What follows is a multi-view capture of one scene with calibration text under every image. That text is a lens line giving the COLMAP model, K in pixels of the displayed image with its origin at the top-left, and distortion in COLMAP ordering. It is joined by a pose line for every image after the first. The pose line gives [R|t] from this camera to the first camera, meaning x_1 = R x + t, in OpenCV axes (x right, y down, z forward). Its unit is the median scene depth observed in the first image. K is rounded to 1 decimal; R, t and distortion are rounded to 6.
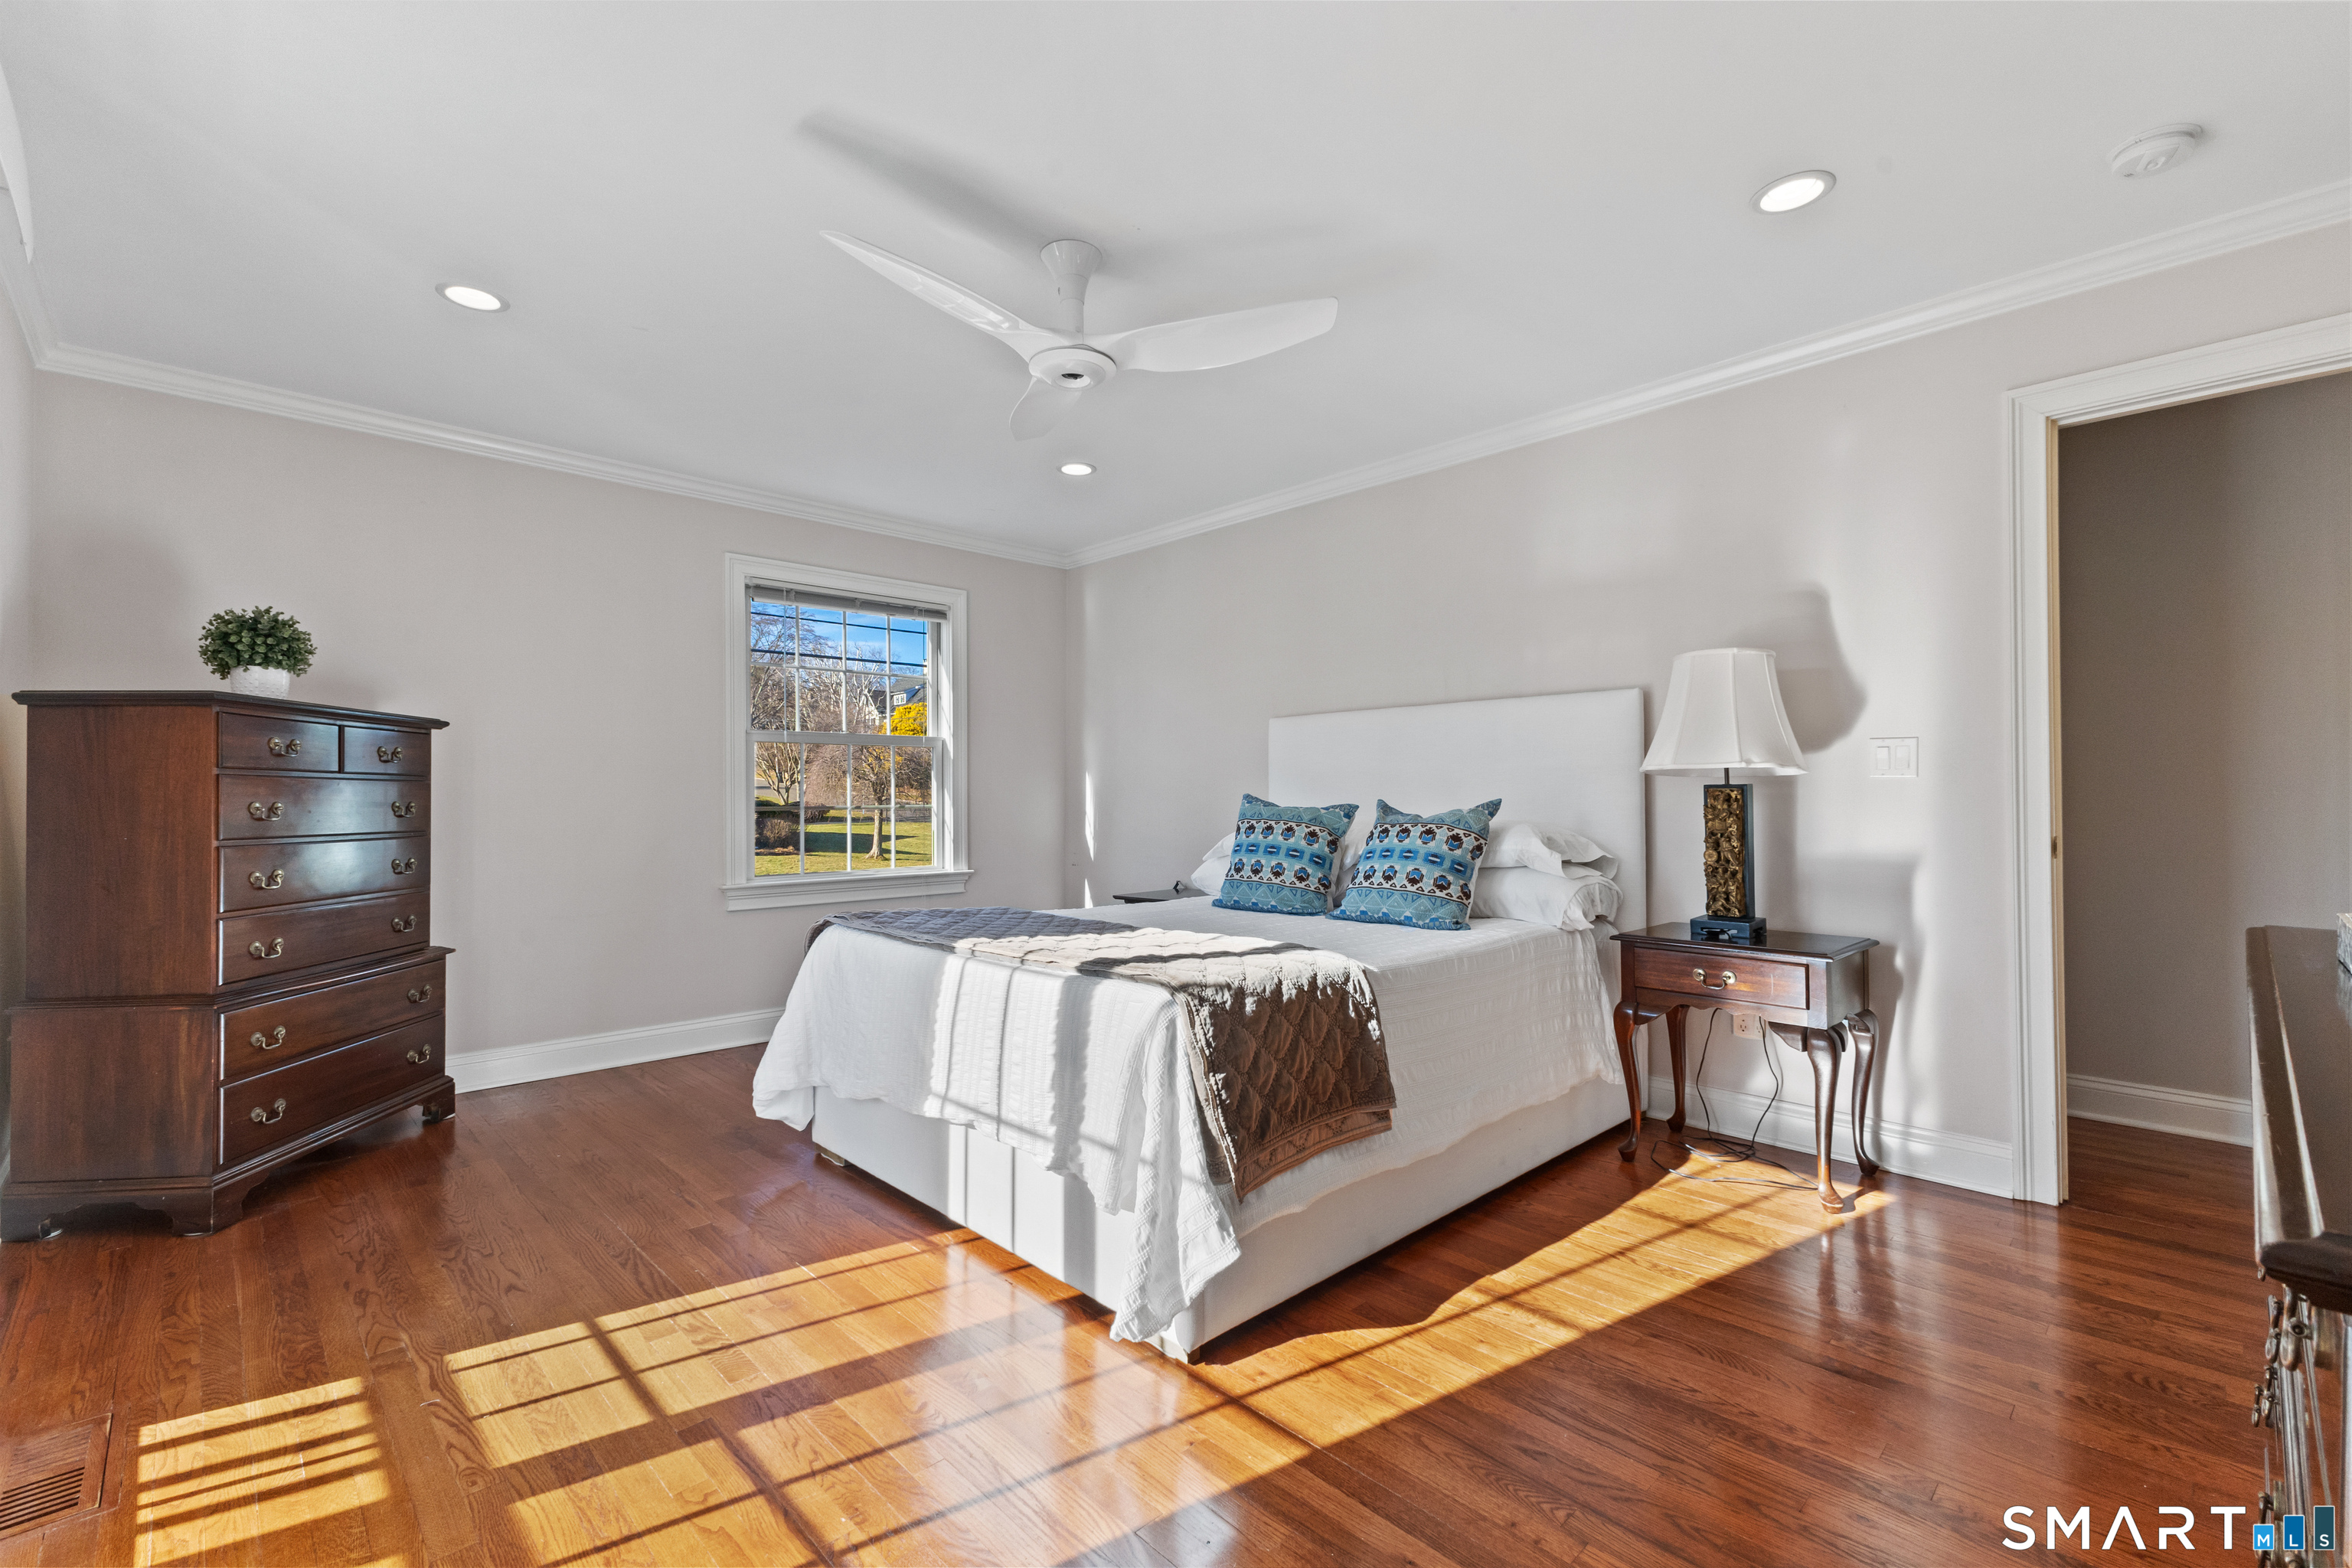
lens RADIAL K [[1000.2, 0, 1167.4], [0, 1000.2, 785.0], [0, 0, 1]] dist [0.021006, -0.007734]
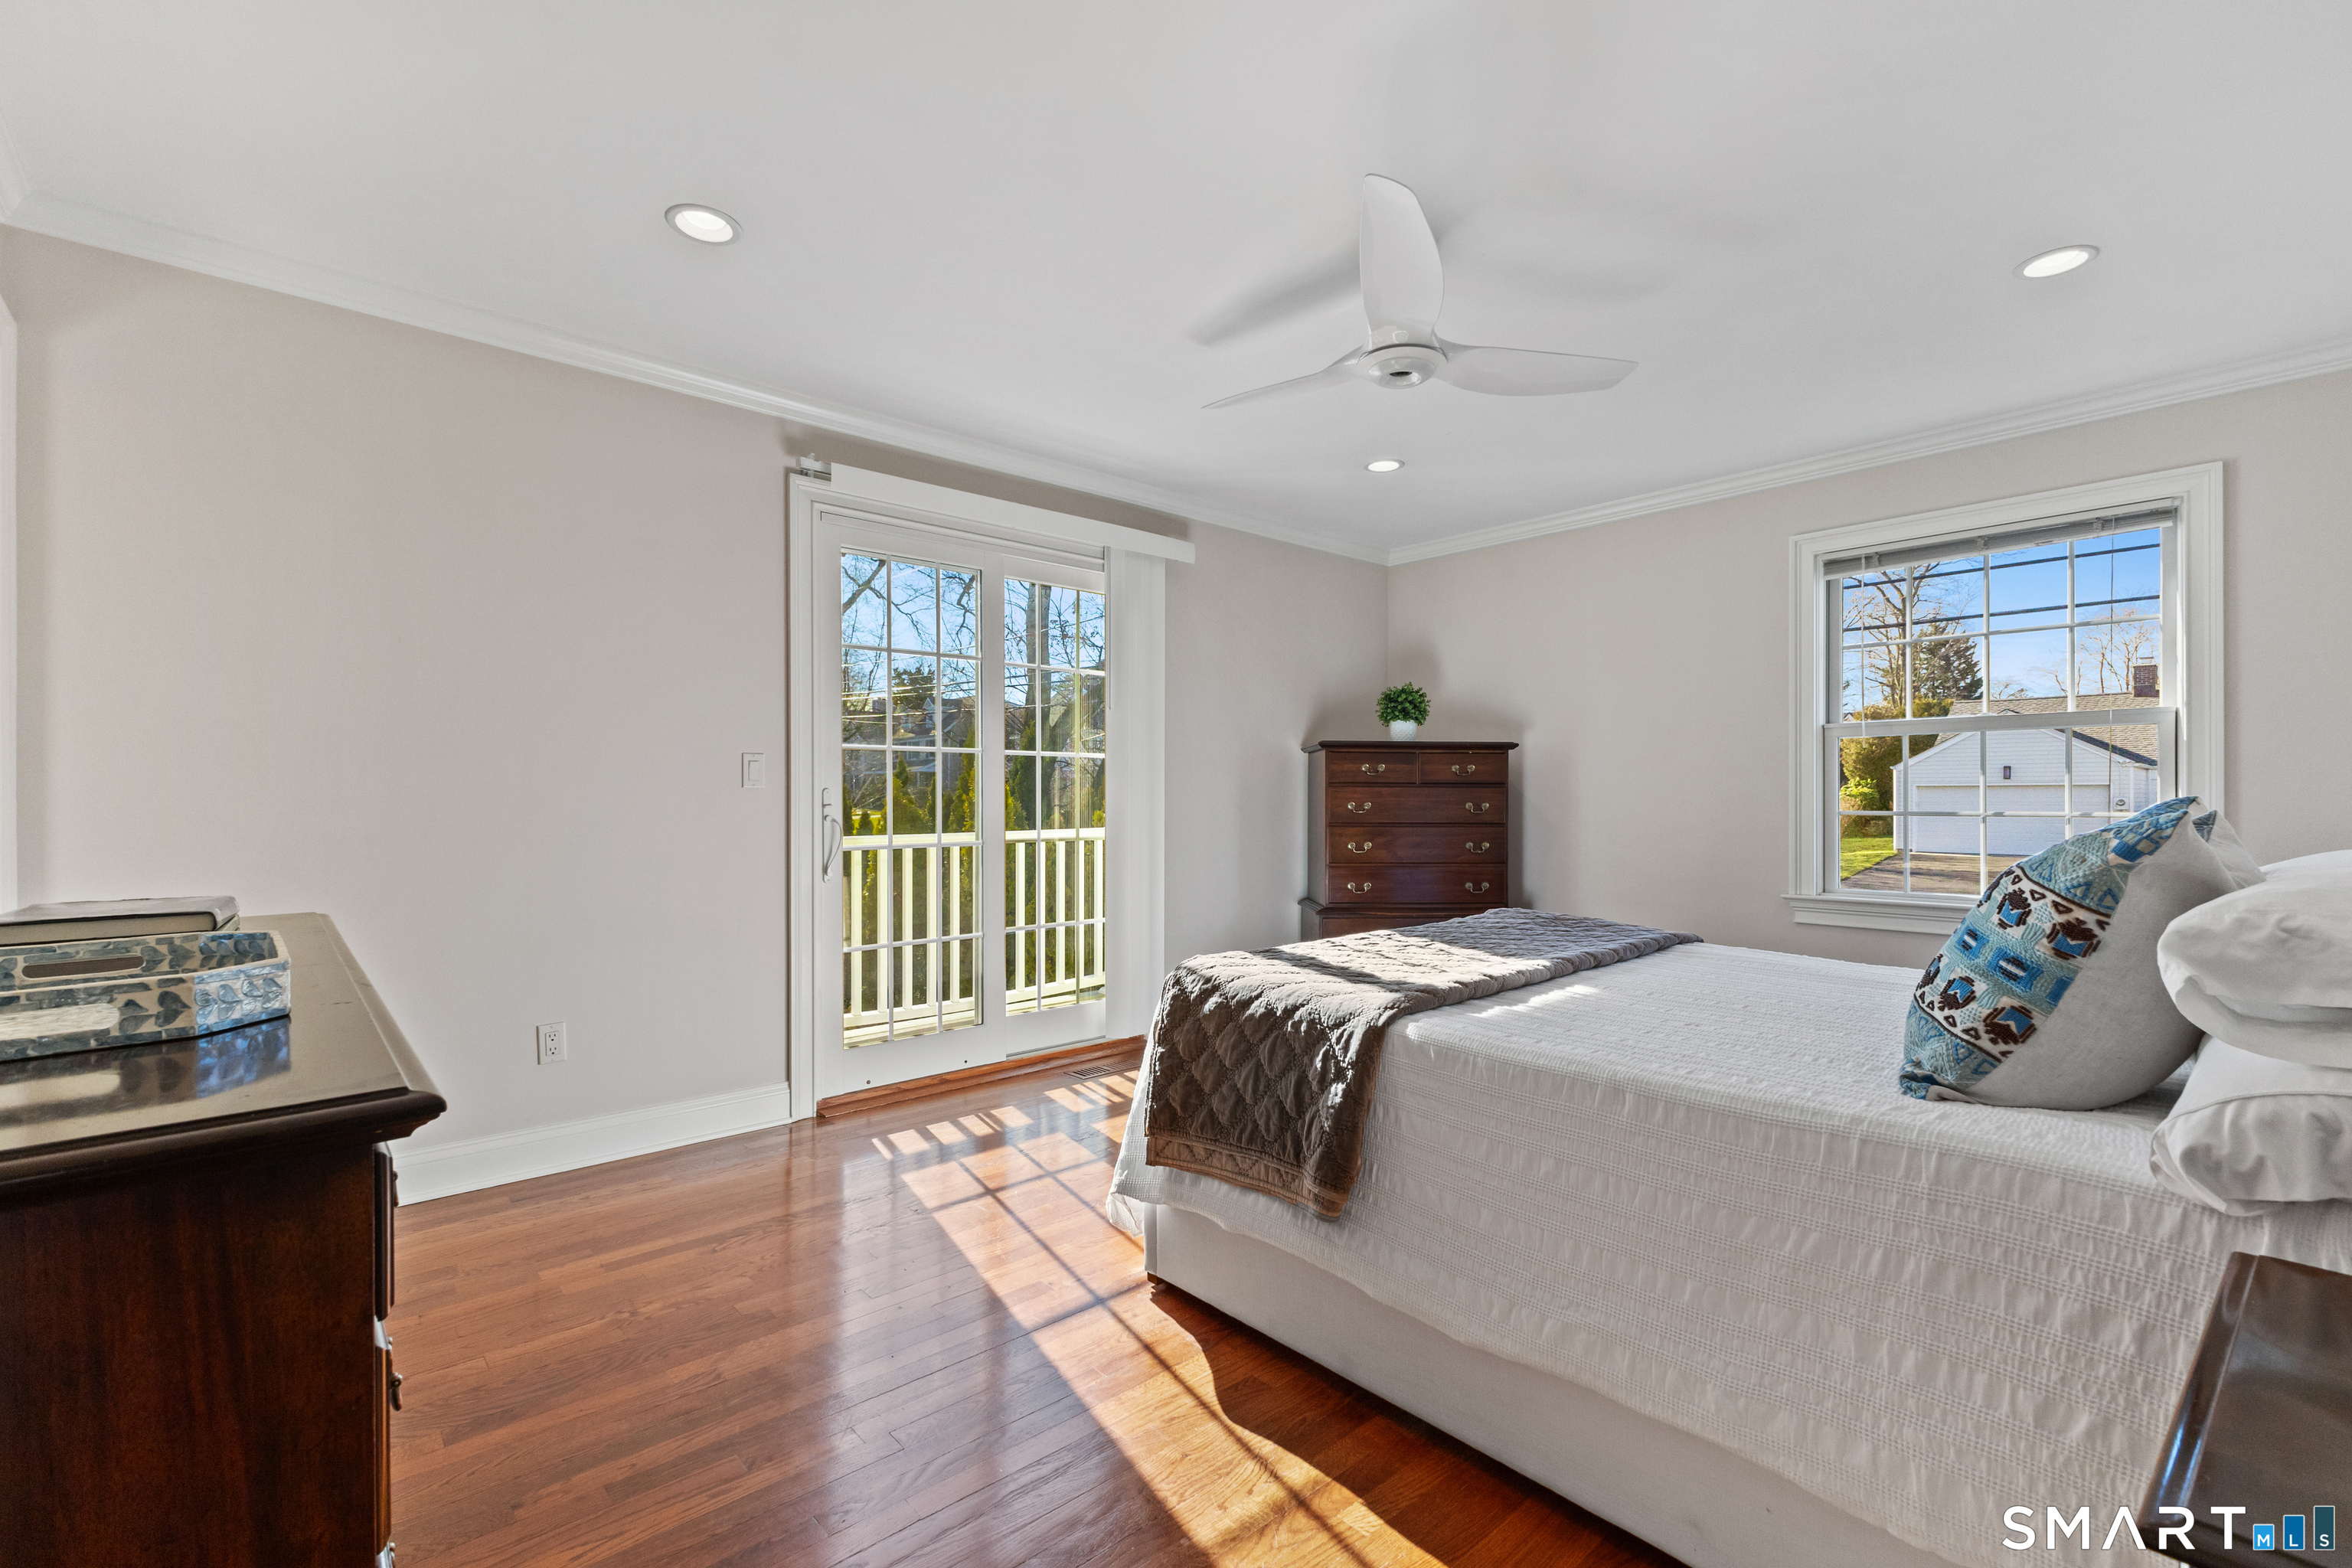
lens RADIAL K [[1000.2, 0, 1167.4], [0, 1000.2, 785.0], [0, 0, 1]] dist [0.021006, -0.007734]
pose [[-0.021509, -0.011410, -0.999704, 1.024376], [0.013230, 0.999844, -0.011696, 0.004342], [0.999681, -0.013477, -0.021354, 0.893637]]
